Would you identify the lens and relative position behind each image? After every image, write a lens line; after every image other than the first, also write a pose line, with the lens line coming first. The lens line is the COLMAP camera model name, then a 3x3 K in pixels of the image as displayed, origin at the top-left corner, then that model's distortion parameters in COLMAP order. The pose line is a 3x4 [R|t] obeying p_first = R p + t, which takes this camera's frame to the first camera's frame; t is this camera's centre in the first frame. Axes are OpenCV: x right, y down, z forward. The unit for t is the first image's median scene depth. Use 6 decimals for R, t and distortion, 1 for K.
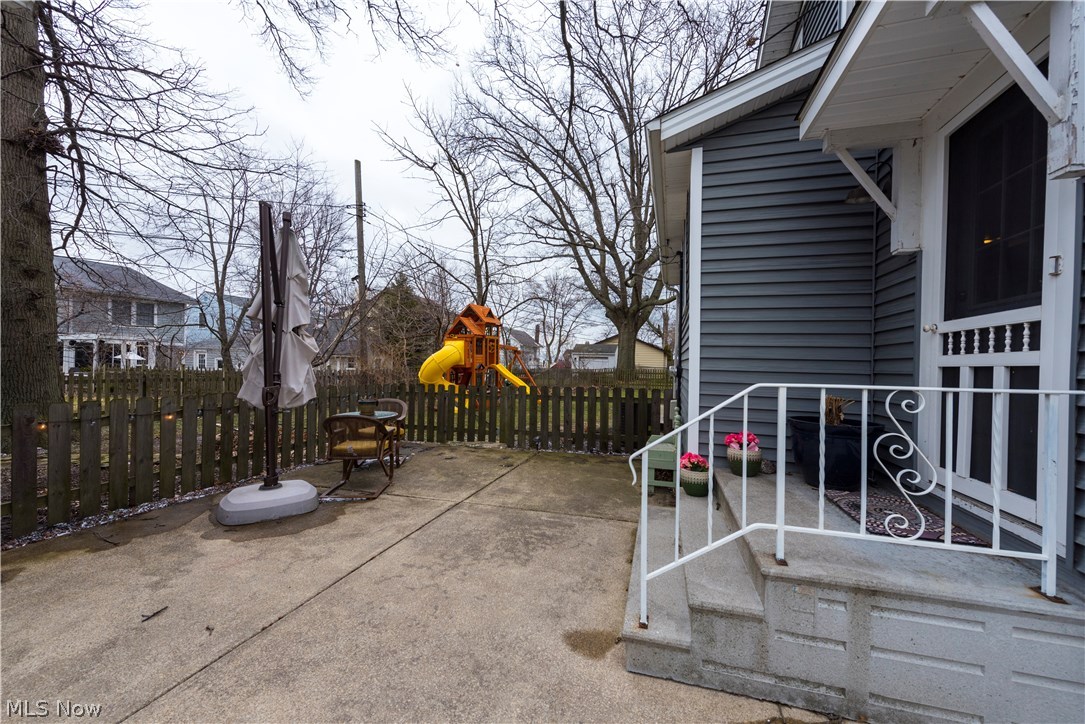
lens RADIAL K [[431.0, 0, 539.5], [0, 431.0, 365.3], [0, 0, 1]] dist [-0.008338, -0.000802]
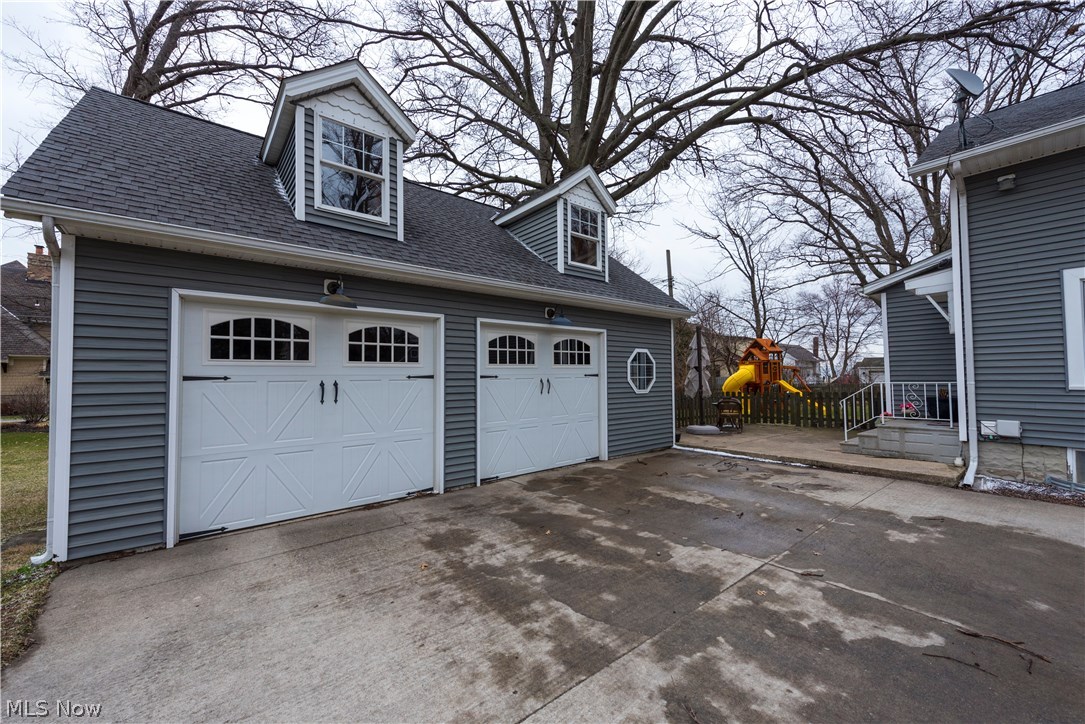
lens RADIAL K [[421.5, 0, 539.0], [0, 421.5, 365.8], [0, 0, 1]] dist [0.013627, -0.004740]
pose [[0.831820, -0.045026, -0.553217, 0.007665], [0.020869, 0.998537, -0.049892, 0.001595], [0.554653, 0.029956, 0.831542, -0.401282]]
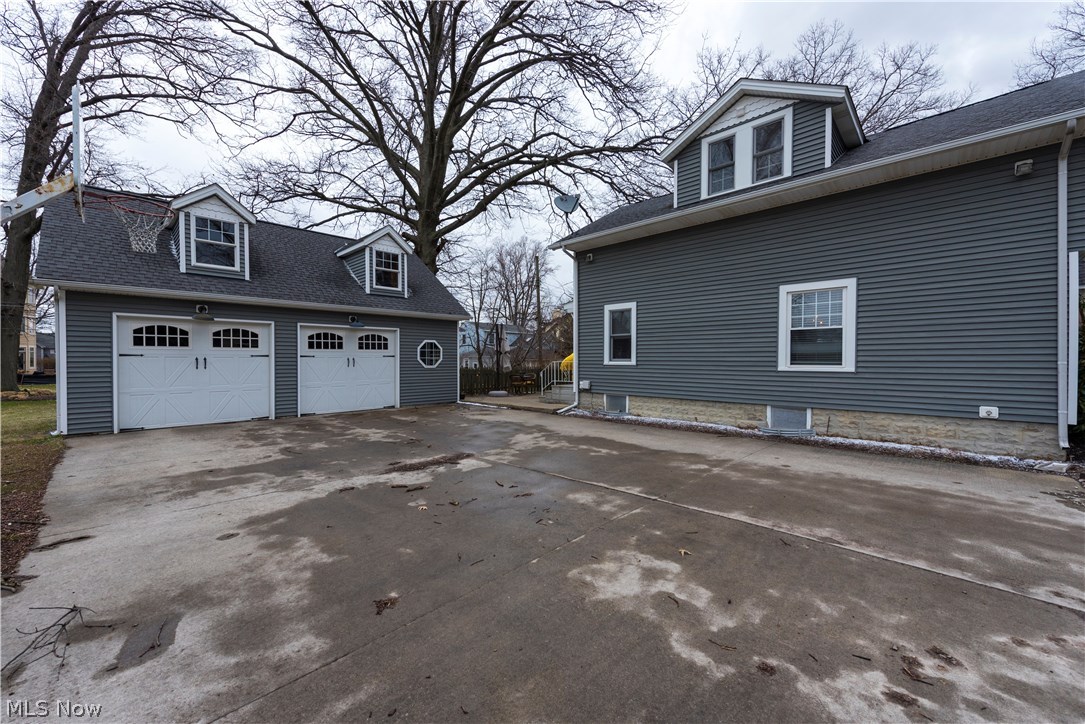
lens RADIAL K [[421.5, 0, 539.0], [0, 421.5, 365.8], [0, 0, 1]] dist [0.013627, -0.004740]
pose [[0.887901, -0.017604, -0.459698, 0.345810], [0.016183, 0.999844, -0.007032, 0.015399], [0.459750, -0.001196, 0.888048, -0.519925]]
